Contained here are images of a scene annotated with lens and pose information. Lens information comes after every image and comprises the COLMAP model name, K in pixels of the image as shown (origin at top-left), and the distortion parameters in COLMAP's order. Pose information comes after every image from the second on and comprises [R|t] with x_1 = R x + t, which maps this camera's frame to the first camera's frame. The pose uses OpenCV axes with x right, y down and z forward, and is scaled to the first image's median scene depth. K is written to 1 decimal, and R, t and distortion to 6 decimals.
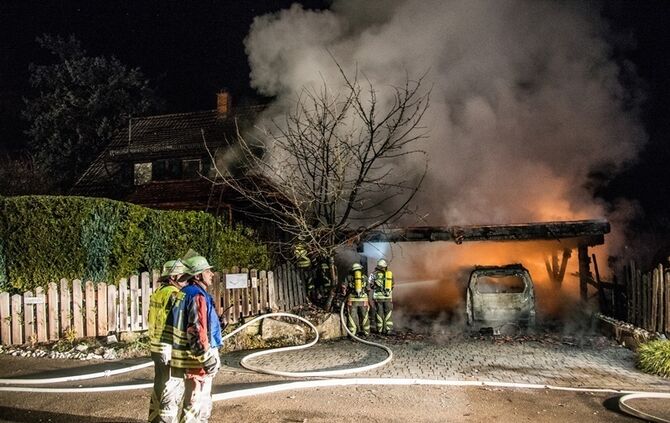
lens RADIAL K [[459.5, 0, 333.5], [0, 459.5, 217.2], [0, 0, 1]] dist [-0.107728, 0.060597]
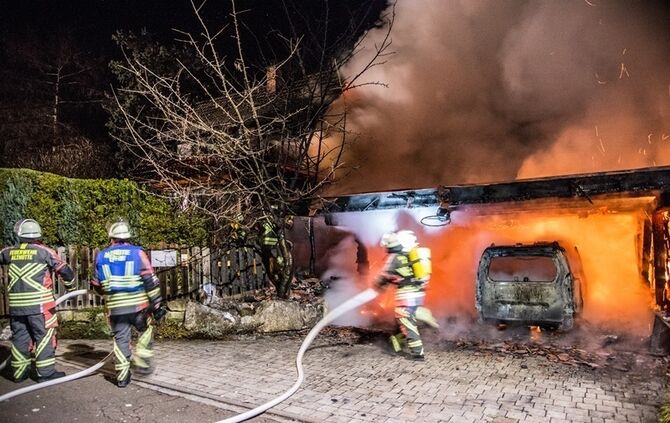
lens RADIAL K [[459.5, 0, 330.1], [0, 459.5, 221.5], [0, 0, 1]] dist [-0.107728, 0.060597]
pose [[0.951841, -0.016057, -0.306172, 0.348184], [0.026480, 0.999201, 0.029921, 0.053139], [0.305447, -0.036587, 0.951506, 0.285270]]
